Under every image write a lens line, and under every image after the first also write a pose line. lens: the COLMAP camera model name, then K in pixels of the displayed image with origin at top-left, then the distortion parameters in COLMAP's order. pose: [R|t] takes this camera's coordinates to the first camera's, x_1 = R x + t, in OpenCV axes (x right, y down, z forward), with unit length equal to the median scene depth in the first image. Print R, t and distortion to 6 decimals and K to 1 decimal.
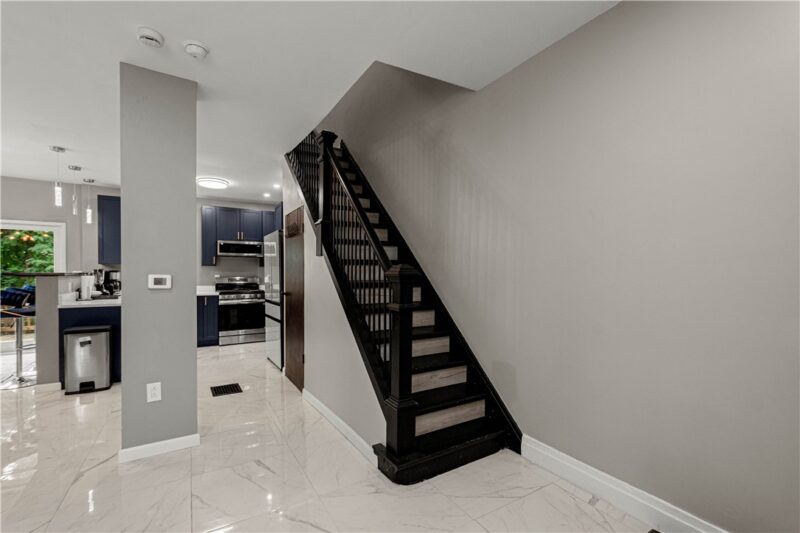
lens RADIAL K [[357.6, 0, 400.3], [0, 357.6, 278.8], [0, 0, 1]] dist [0.004142, 0.000223]
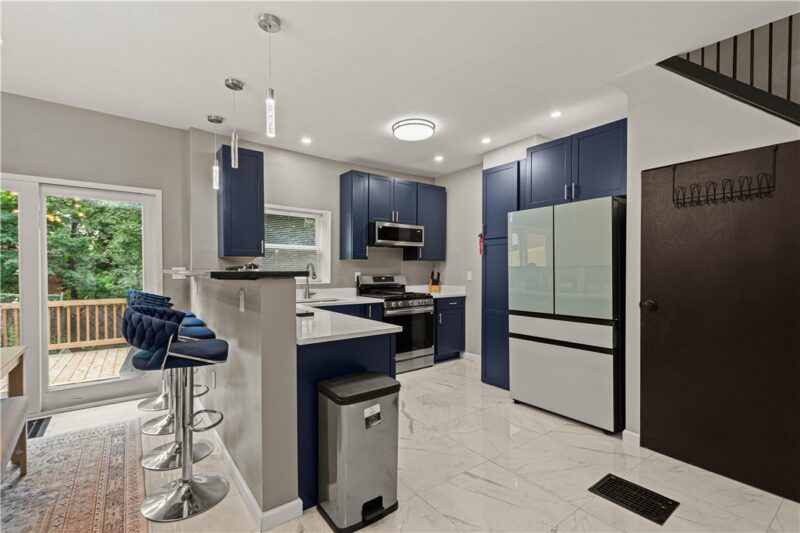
lens RADIAL K [[357.6, 0, 400.3], [0, 357.6, 278.8], [0, 0, 1]] dist [0.004142, 0.000223]
pose [[0.996195, -0.006300, 0.086927, -0.738737], [0.005167, 0.999899, 0.013248, -0.010614], [-0.087002, -0.012748, 0.996127, 0.441809]]
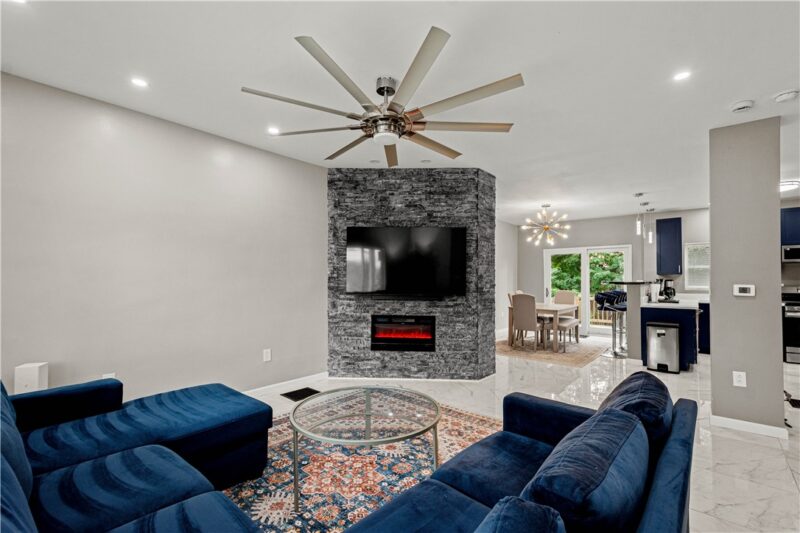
lens RADIAL K [[351.6, 0, 399.2], [0, 351.6, 274.2], [0, 0, 1]] dist [0.000785, -0.000520]
pose [[0.299166, -0.018441, -0.954023, 0.074028], [-0.013316, 0.999635, -0.023498, -0.001970], [0.954108, 0.019734, 0.298811, -0.278761]]
